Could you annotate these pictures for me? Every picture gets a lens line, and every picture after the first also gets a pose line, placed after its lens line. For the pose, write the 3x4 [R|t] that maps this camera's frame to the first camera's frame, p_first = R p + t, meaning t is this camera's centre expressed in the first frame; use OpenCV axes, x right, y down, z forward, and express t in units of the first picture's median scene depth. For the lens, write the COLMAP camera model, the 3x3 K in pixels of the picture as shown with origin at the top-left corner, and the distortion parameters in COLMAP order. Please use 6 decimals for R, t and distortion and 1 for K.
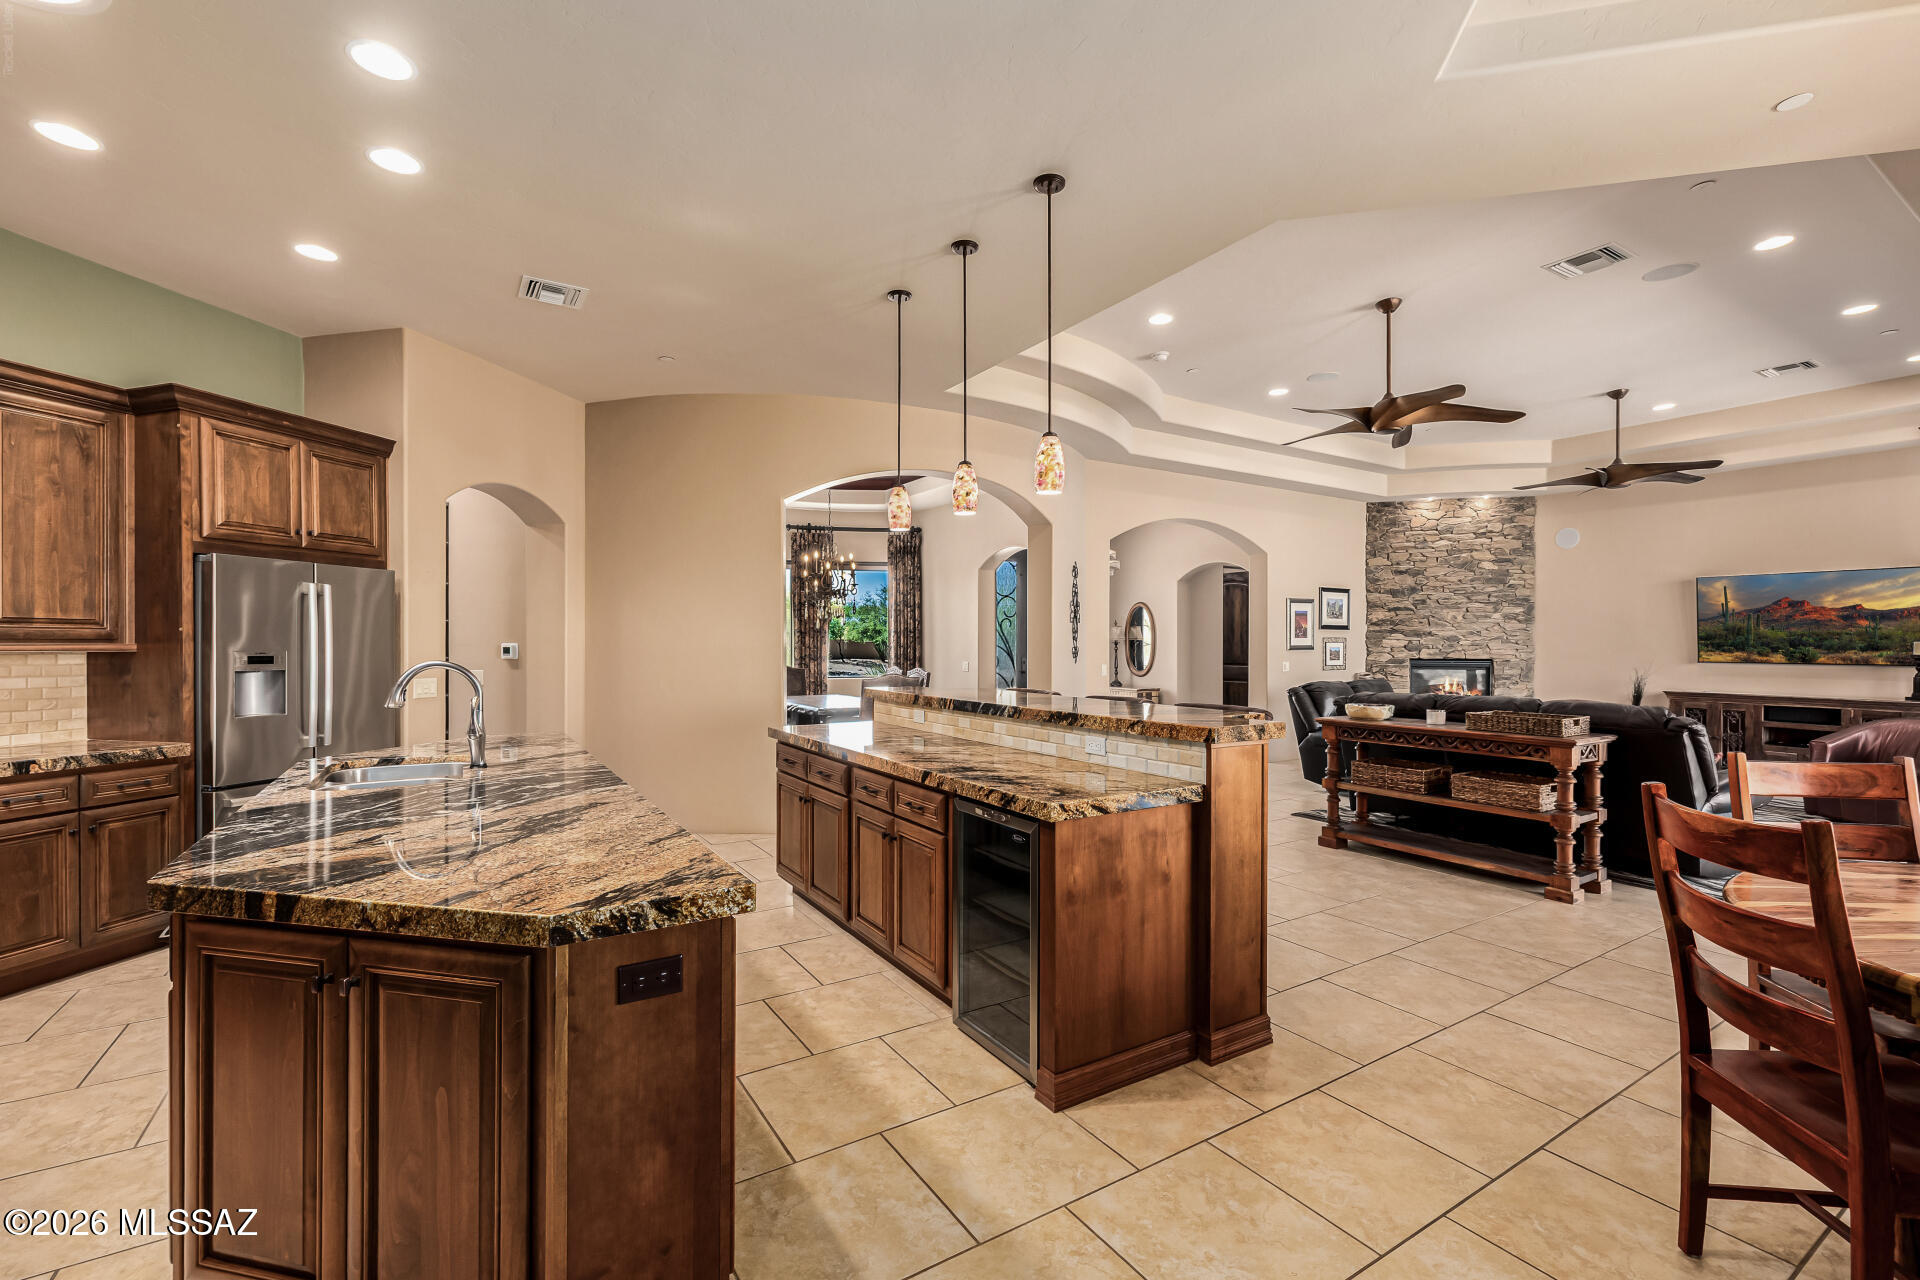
lens RADIAL K [[823.6, 0, 948.4], [0, 823.6, 642.5], [0, 0, 1]] dist [0.000771, 0.001260]
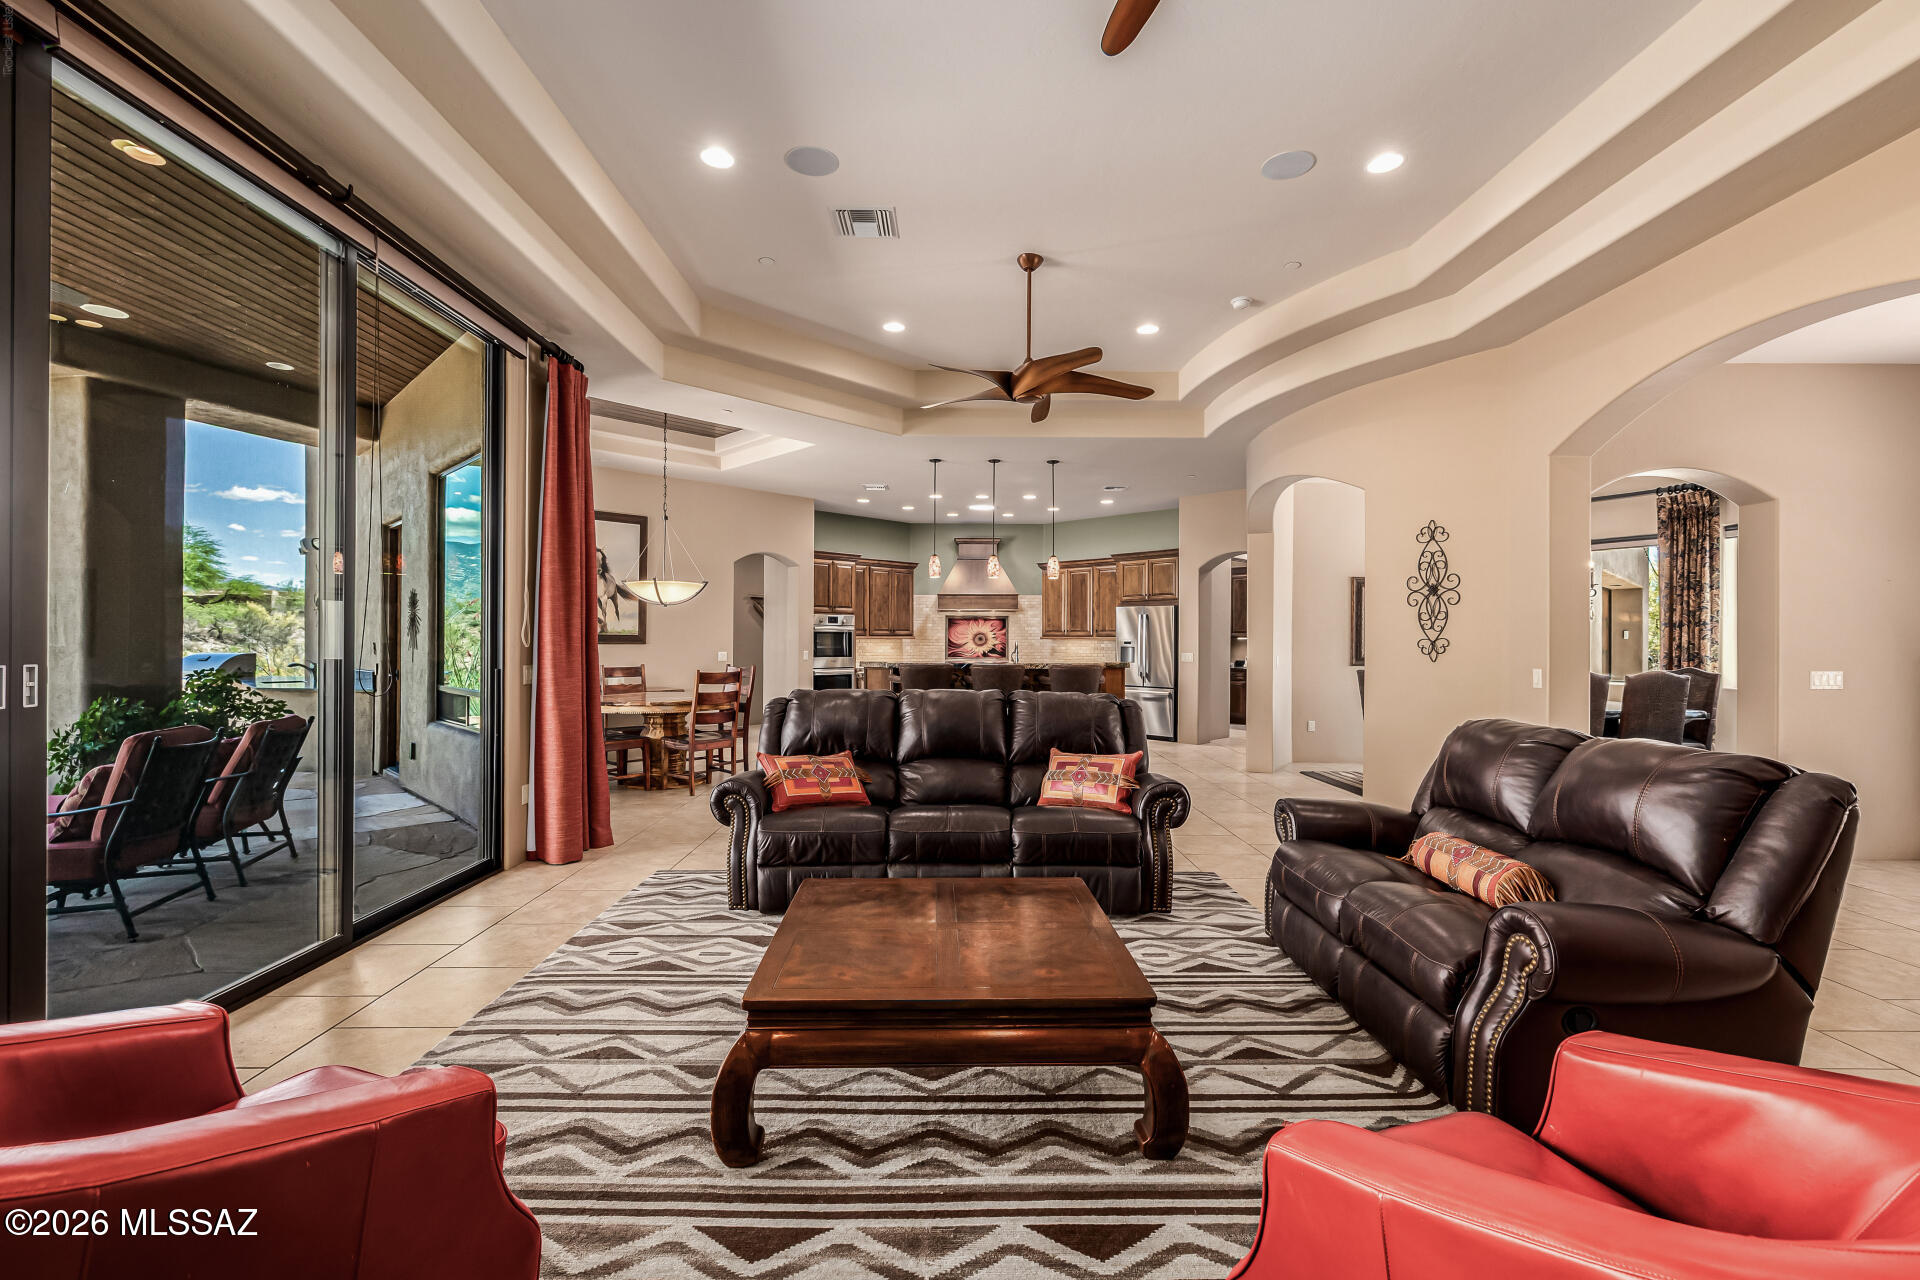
lens RADIAL K [[823.6, 0, 949.7], [0, 823.6, 639.5], [0, 0, 1]] dist [0.000771, 0.001260]
pose [[-0.518222, -0.006488, -0.855222, 0.951605], [-0.008099, 0.999964, -0.002678, 0.010414], [0.855208, 0.005539, -0.518255, 0.981171]]
